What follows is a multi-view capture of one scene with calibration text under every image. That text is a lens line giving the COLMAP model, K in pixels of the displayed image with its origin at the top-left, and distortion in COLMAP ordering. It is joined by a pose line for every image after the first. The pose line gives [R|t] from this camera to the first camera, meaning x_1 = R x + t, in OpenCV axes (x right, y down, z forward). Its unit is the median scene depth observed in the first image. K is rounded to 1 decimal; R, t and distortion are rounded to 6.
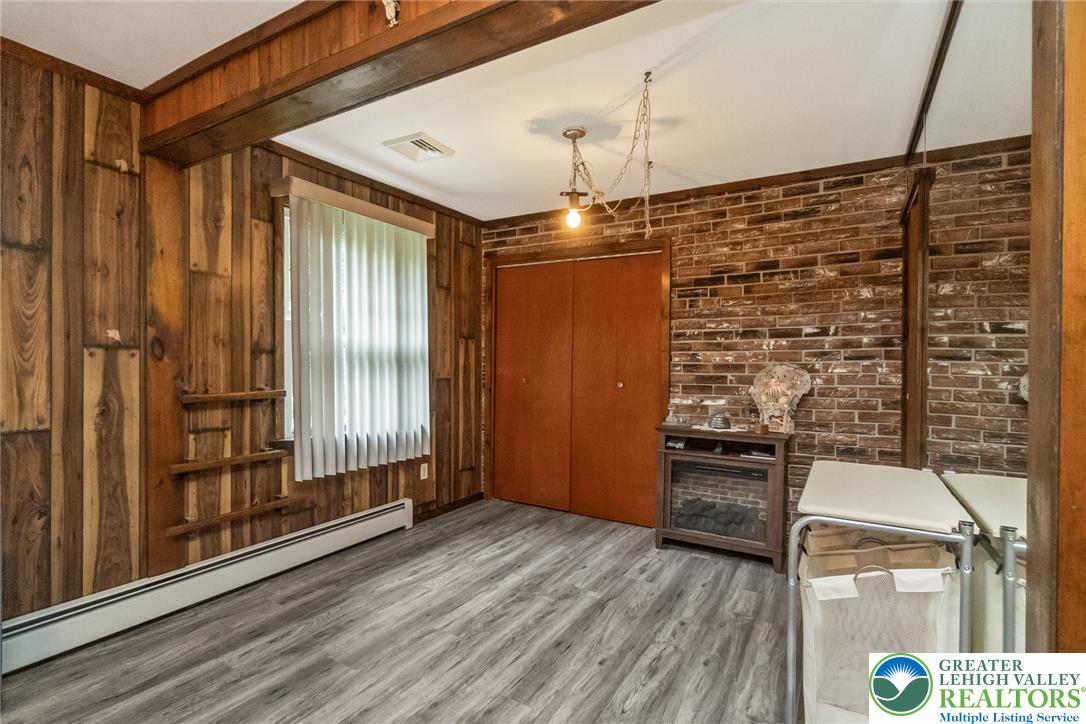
lens RADIAL K [[483.6, 0, 545.8], [0, 483.6, 368.6], [0, 0, 1]] dist [-0.002929, -0.000206]
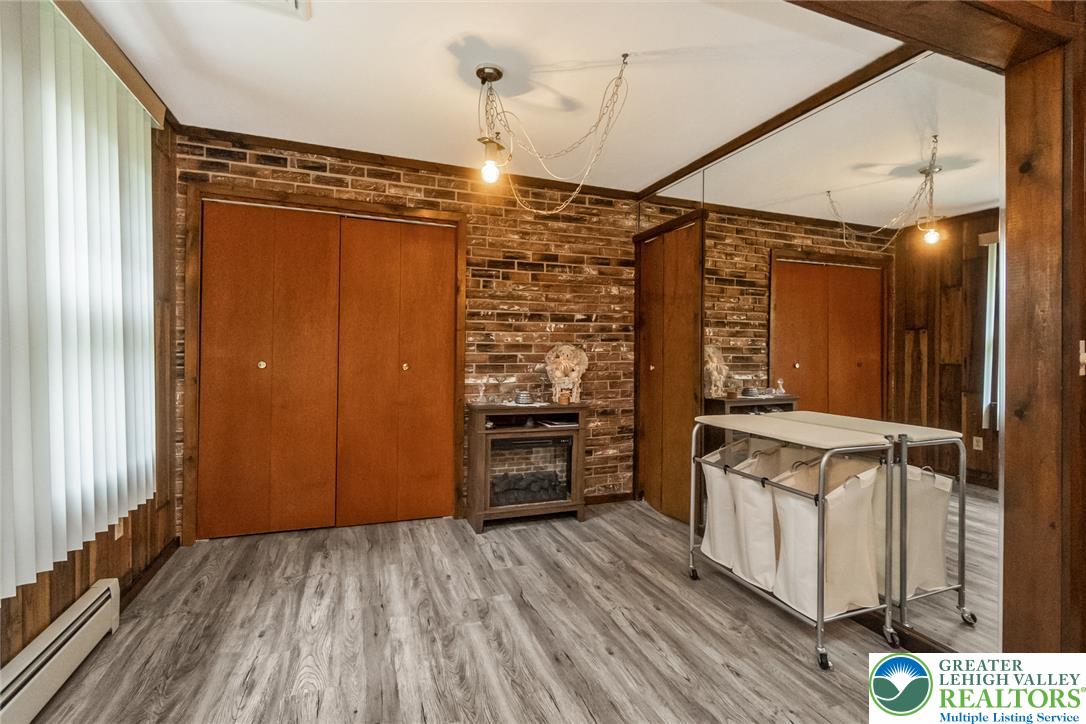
lens RADIAL K [[467.7, 0, 540.4], [0, 467.7, 353.7], [0, 0, 1]] dist [-0.001489, 0.000237]
pose [[0.658393, -0.005150, 0.752657, -0.398417], [0.003217, 0.999987, 0.004028, 0.008740], [-0.752668, -0.000231, 0.658401, 0.296672]]
